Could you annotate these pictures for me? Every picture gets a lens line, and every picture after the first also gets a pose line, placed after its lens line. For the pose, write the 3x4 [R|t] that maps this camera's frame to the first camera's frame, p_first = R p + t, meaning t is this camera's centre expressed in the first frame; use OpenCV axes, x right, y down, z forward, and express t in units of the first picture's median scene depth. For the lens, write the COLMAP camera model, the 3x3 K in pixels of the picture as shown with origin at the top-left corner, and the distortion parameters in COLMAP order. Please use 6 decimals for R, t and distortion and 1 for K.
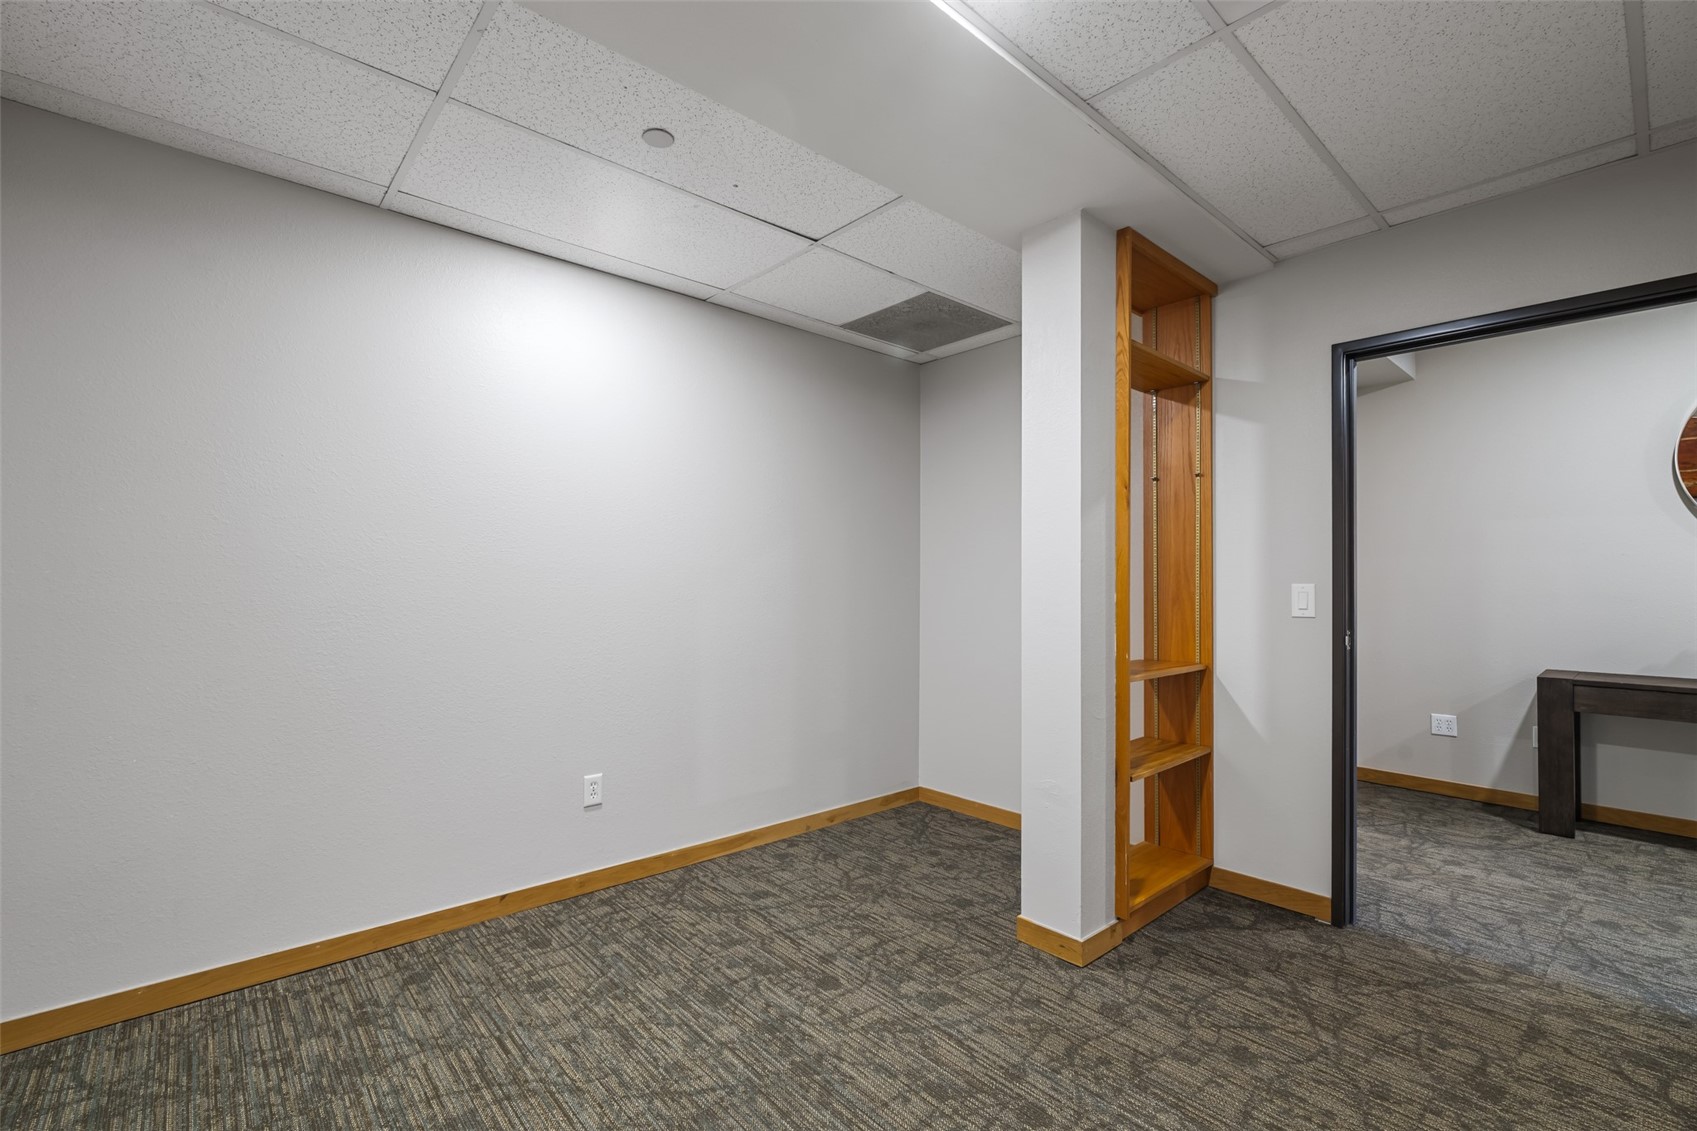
lens RADIAL K [[750.9, 0, 862.8], [0, 750.9, 581.4], [0, 0, 1]] dist [0.001679, 0.000268]
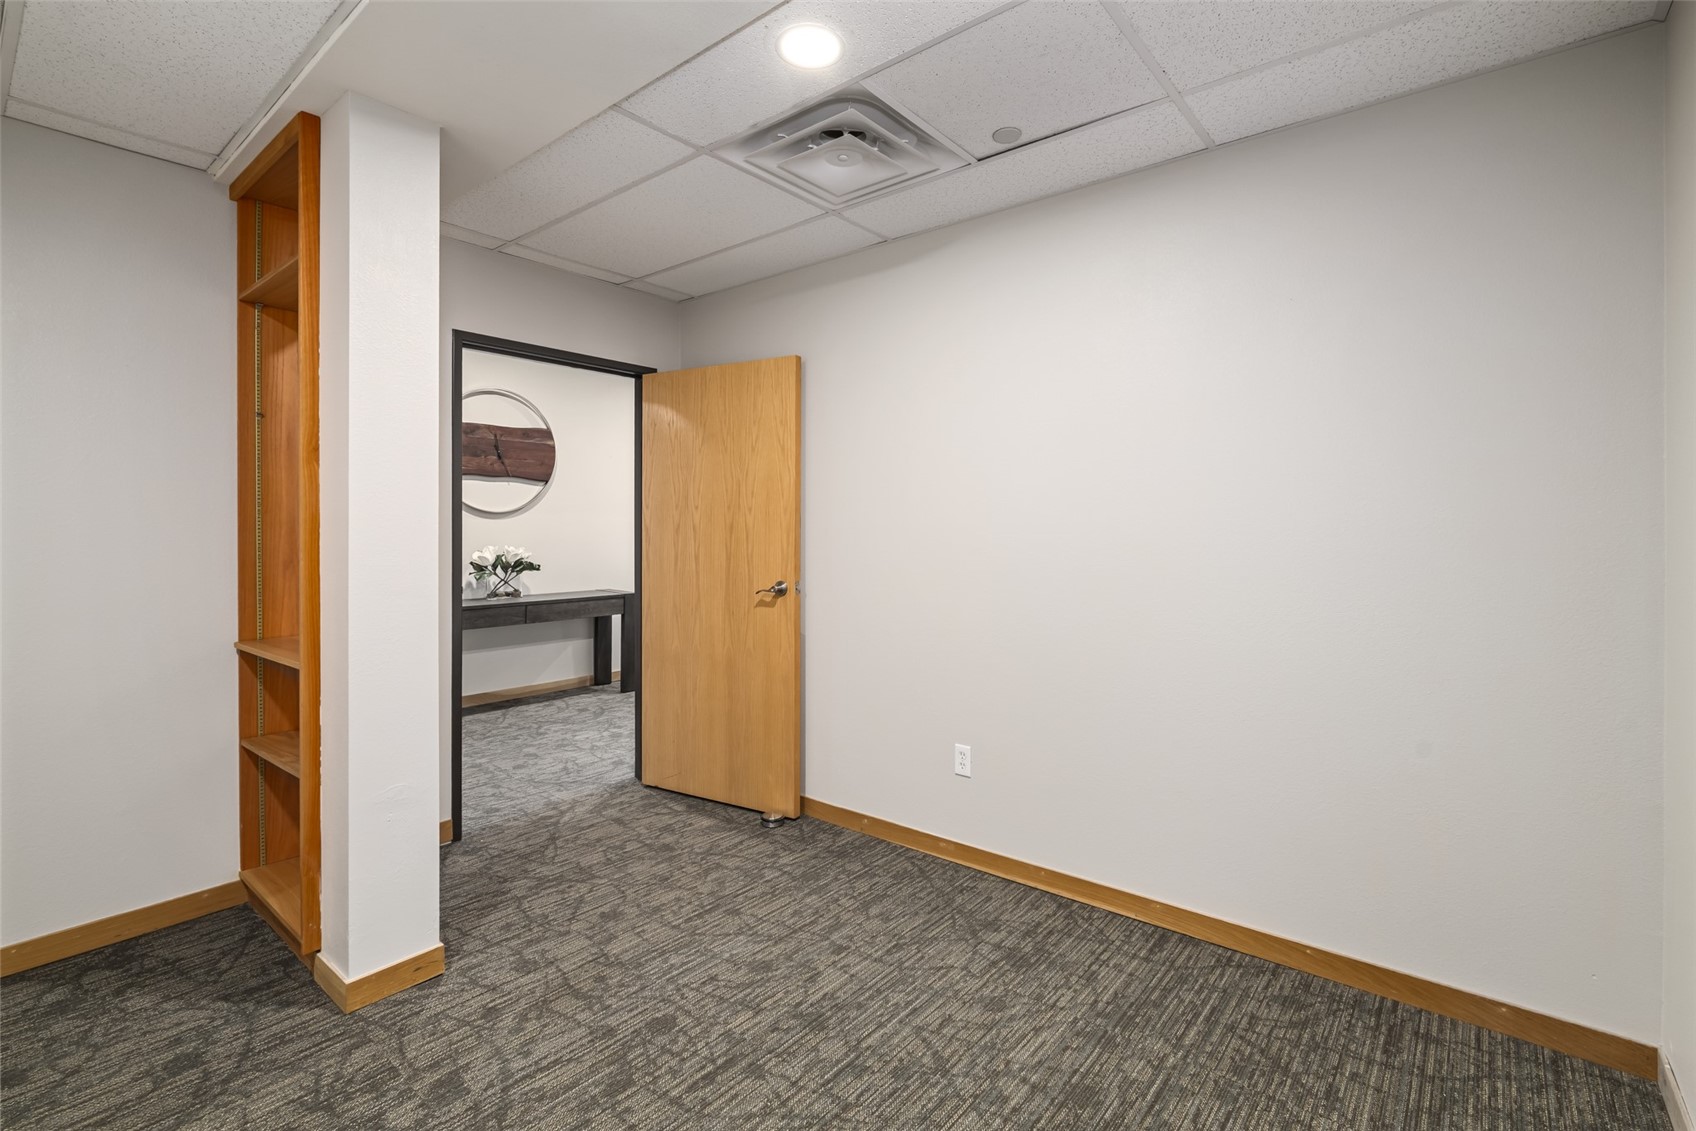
lens RADIAL K [[750.5, 0, 855.7], [0, 750.5, 556.6], [0, 0, 1]] dist [0.001679, 0.000268]
pose [[-0.142156, -0.036650, 0.989166, -0.709746], [-0.005371, 0.999328, 0.036254, -0.024770], [-0.989830, -0.000159, -0.142257, 0.689417]]
